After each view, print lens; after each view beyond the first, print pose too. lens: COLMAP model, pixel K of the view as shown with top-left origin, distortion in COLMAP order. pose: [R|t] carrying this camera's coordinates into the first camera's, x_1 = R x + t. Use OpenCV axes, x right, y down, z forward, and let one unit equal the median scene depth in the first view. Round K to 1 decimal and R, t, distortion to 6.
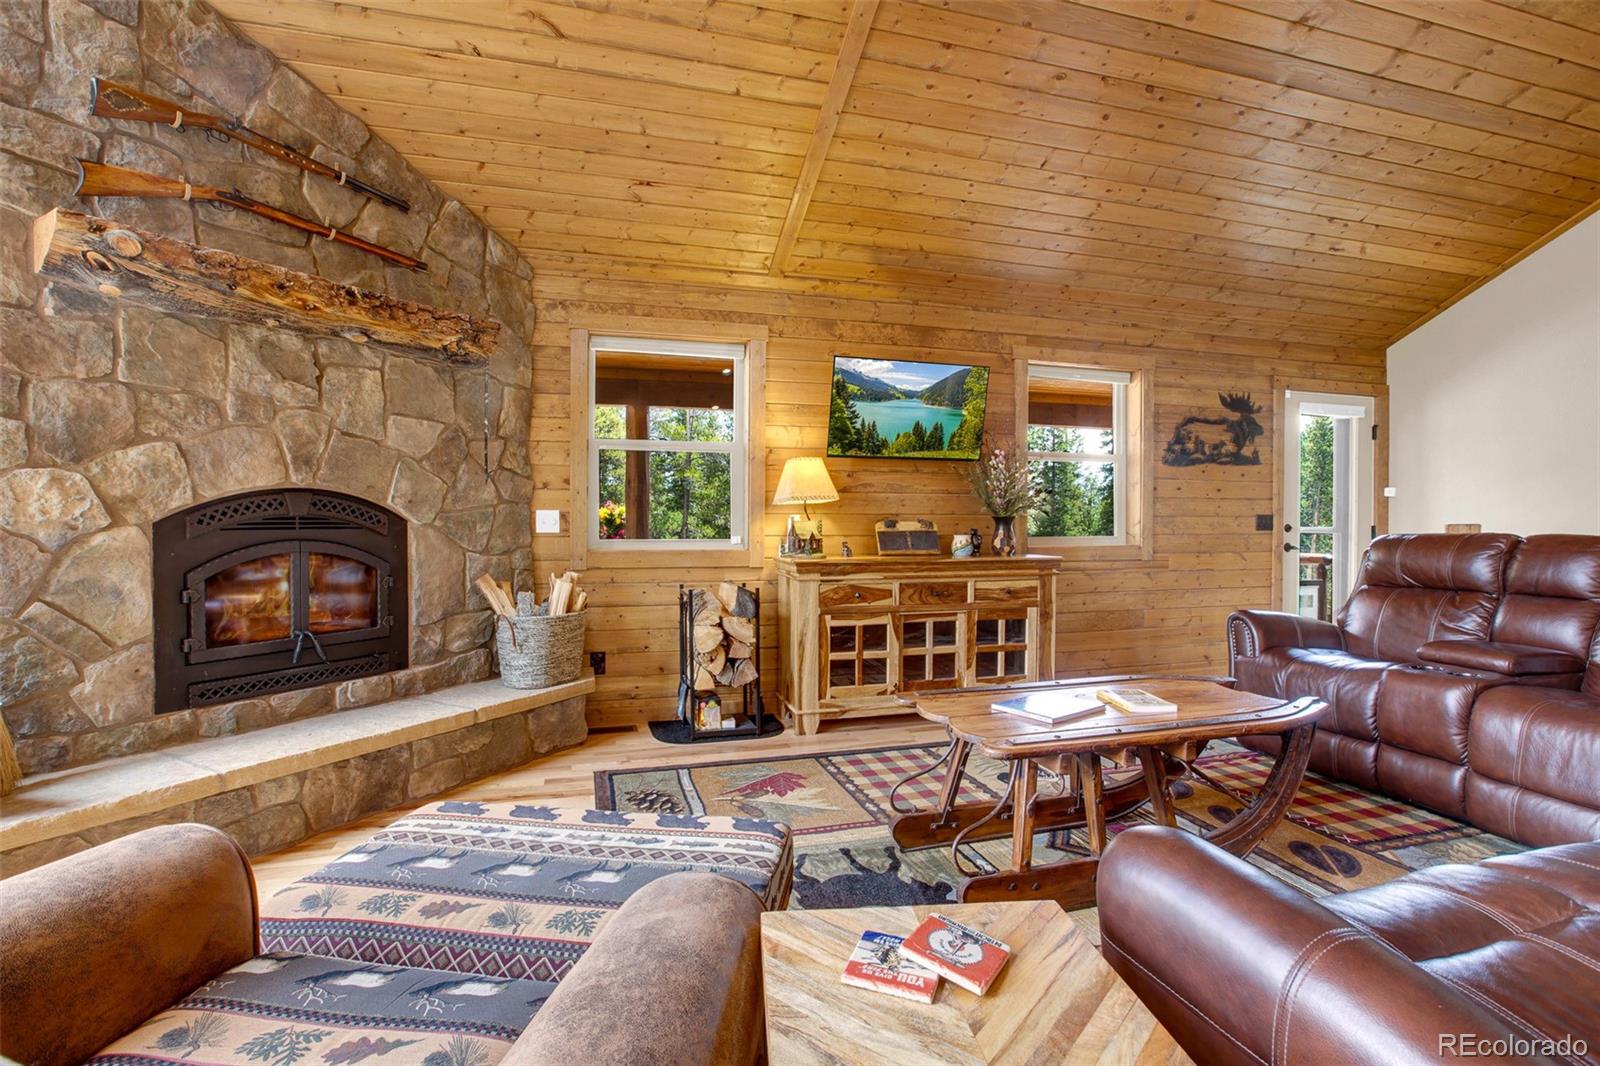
lens RADIAL K [[753.0, 0, 796.2], [0, 753.0, 527.1], [0, 0, 1]] dist [-0.049884, 0.018588]
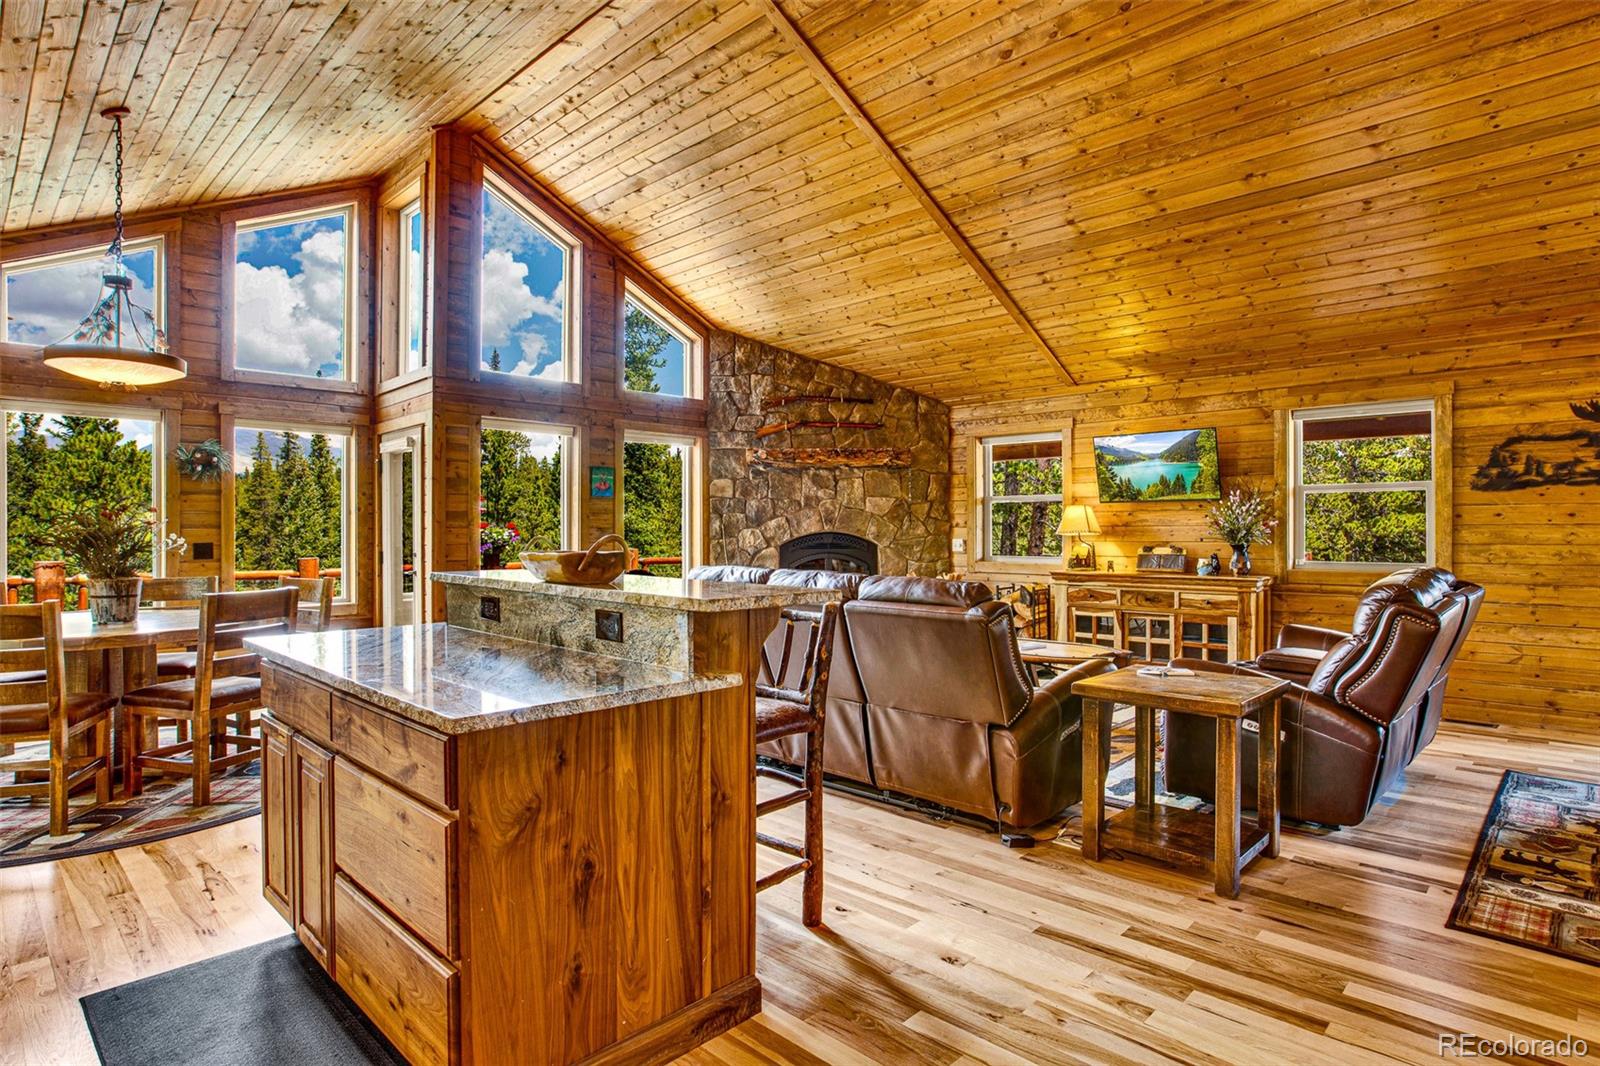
lens RADIAL K [[870.5, 0, 797.1], [0, 870.5, 523.0], [0, 0, 1]] dist [-0.047526, 0.026695]
pose [[0.507047, -0.008901, -0.861872, 1.454025], [-0.002321, 0.999929, -0.011692, -0.040287], [0.861915, 0.007929, 0.506991, -0.454512]]
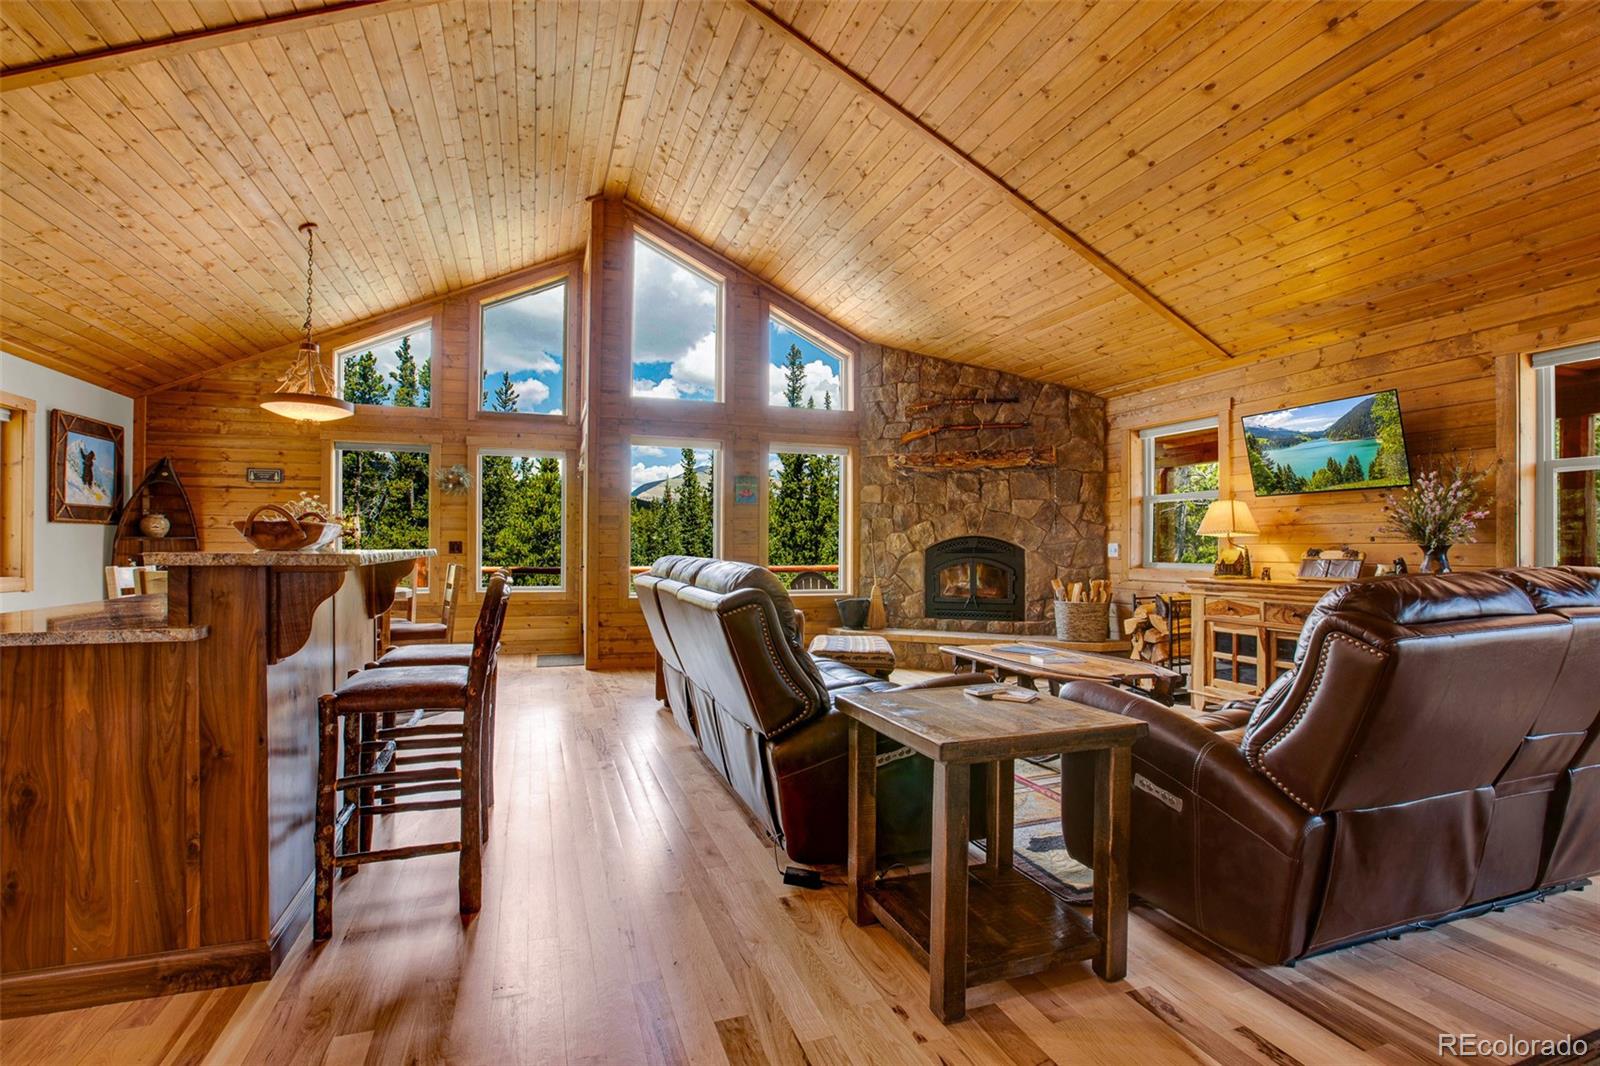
lens RADIAL K [[753.0, 0, 783.2], [0, 753.0, 543.2], [0, 0, 1]] dist [-0.049884, 0.018588]
pose [[0.052569, -0.007999, -0.998585, 1.440867], [-0.010719, 0.999906, -0.008574, -0.001173], [0.998560, 0.011155, 0.052478, 0.210022]]
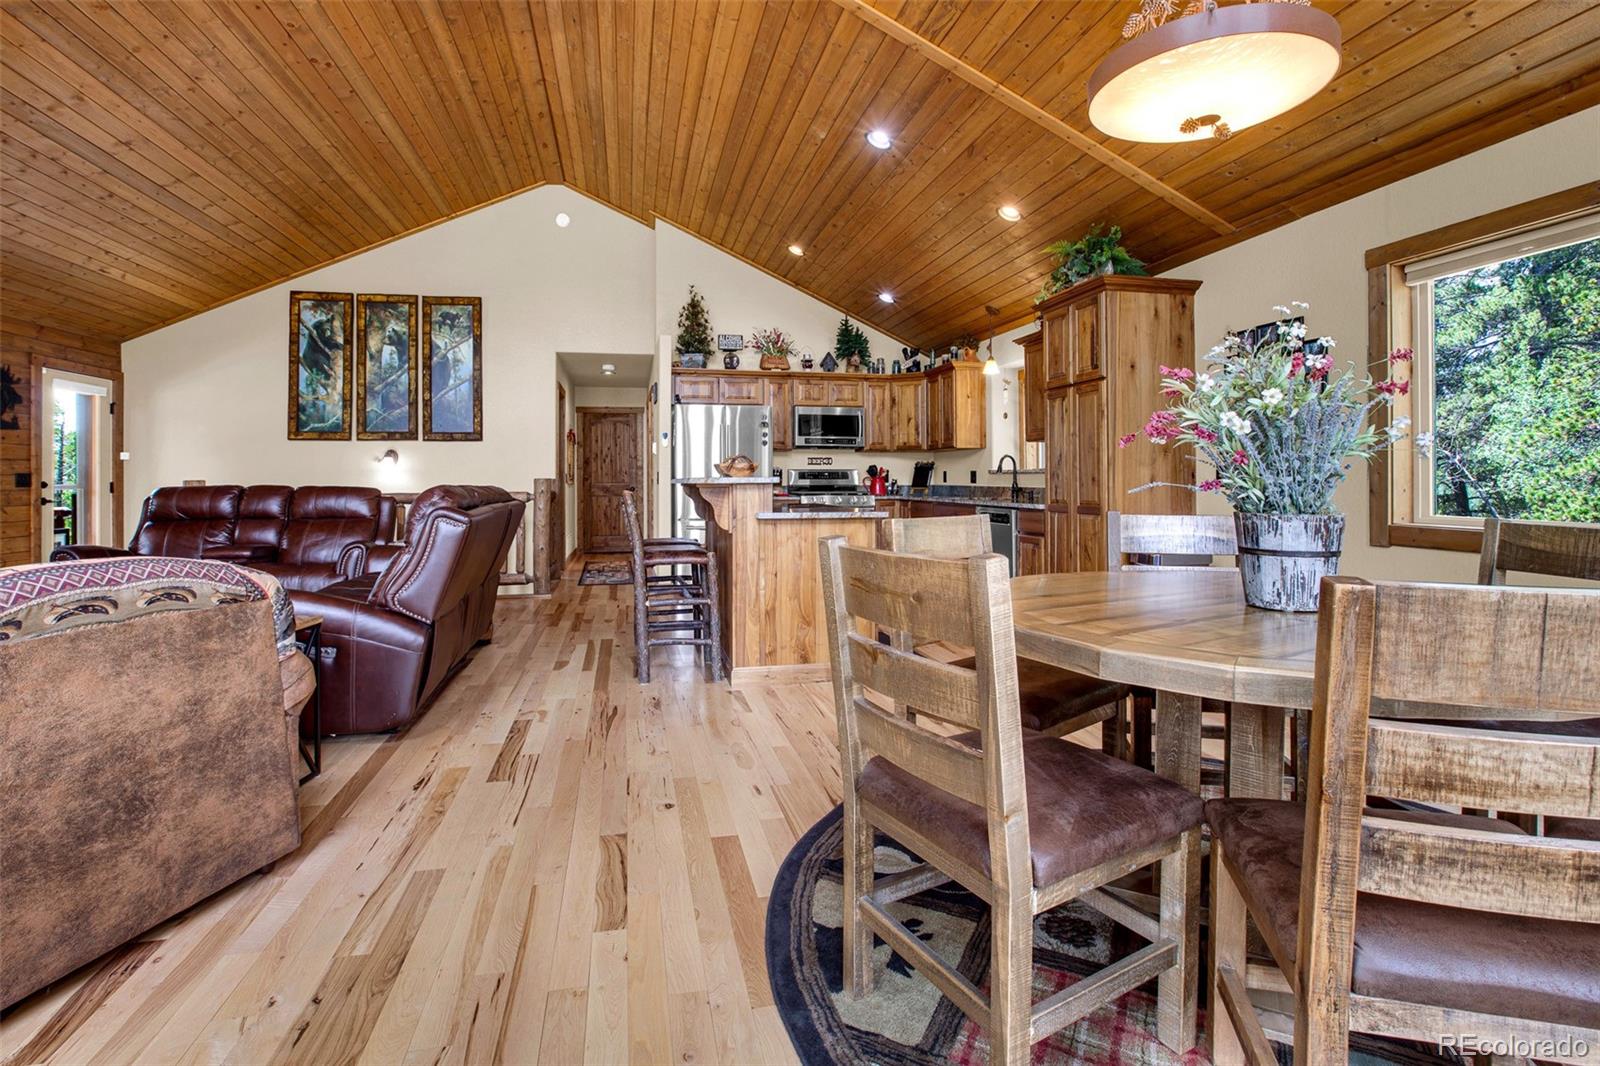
lens RADIAL K [[753.0, 0, 790.7], [0, 753.0, 473.7], [0, 0, 1]] dist [-0.049884, 0.018588]
pose [[0.063123, 0.003363, 0.998000, -0.633538], [0.010976, 0.999932, -0.004064, 0.002692], [-0.997945, 0.011211, 0.063082, -0.394018]]
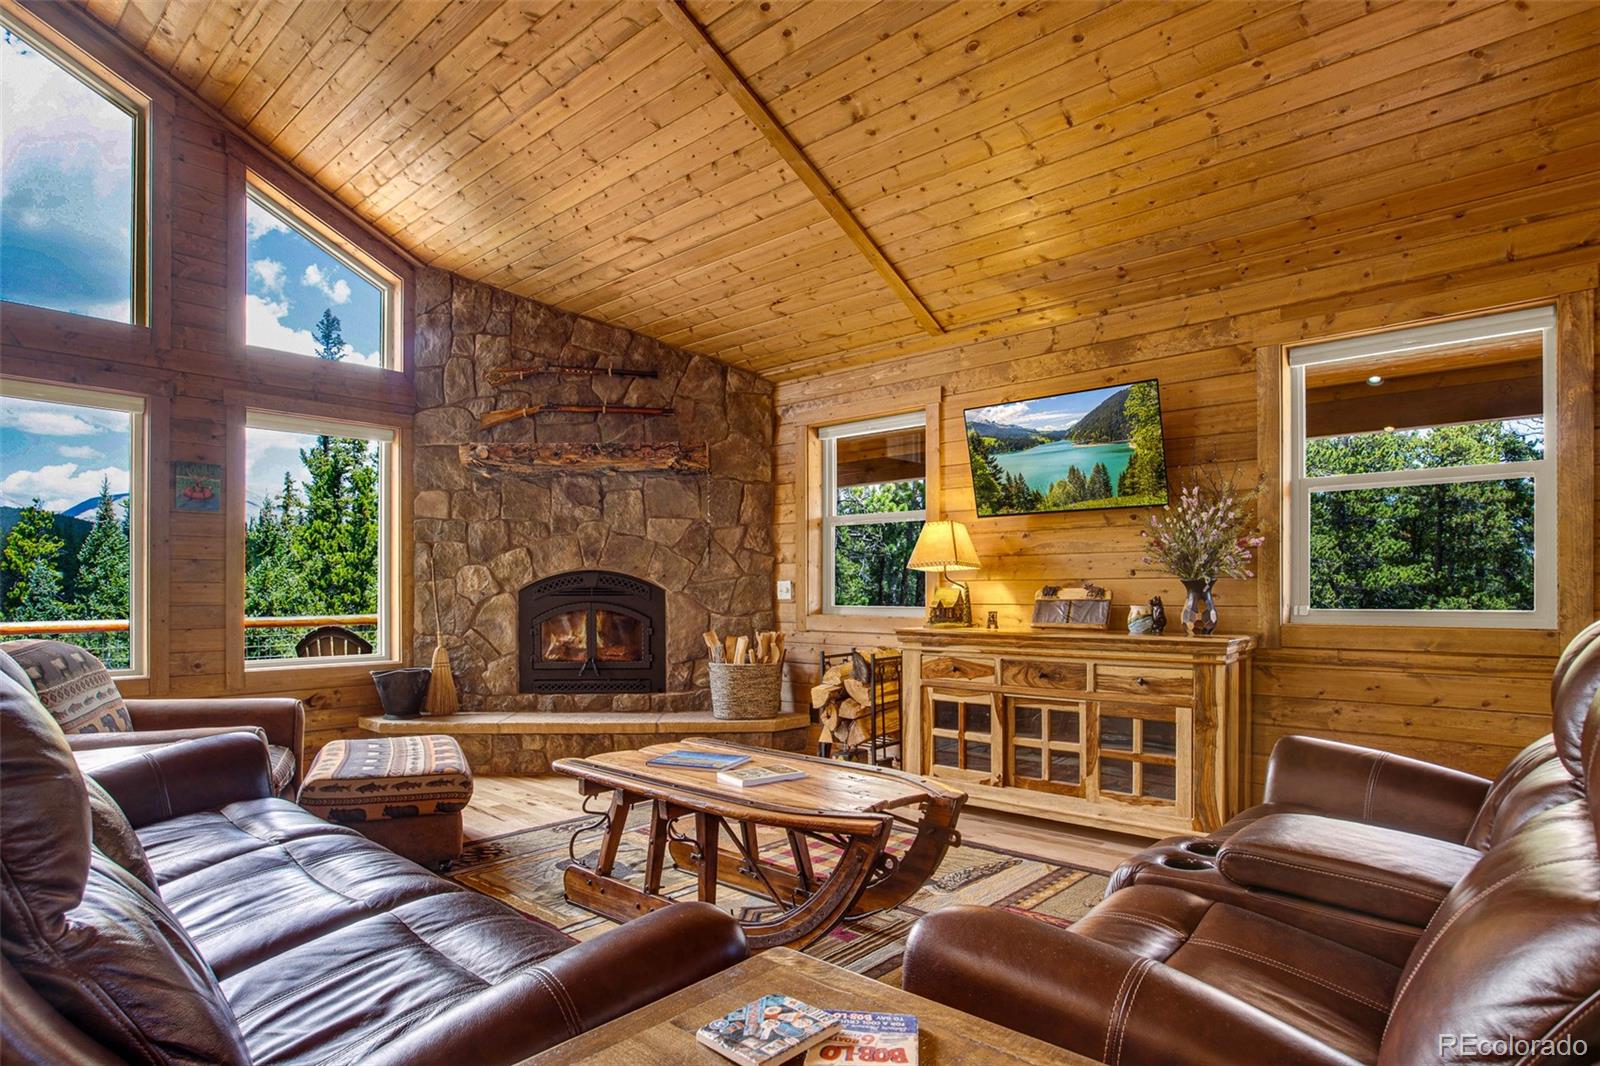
lens RADIAL K [[870.5, 0, 795.6], [0, 870.5, 584.0], [0, 0, 1]] dist [-0.047526, 0.026695]
pose [[0.528431, -0.008942, -0.848929, 0.990352], [-0.002830, 0.999920, -0.012293, 0.000347], [0.848972, 0.008899, 0.528364, 0.305774]]
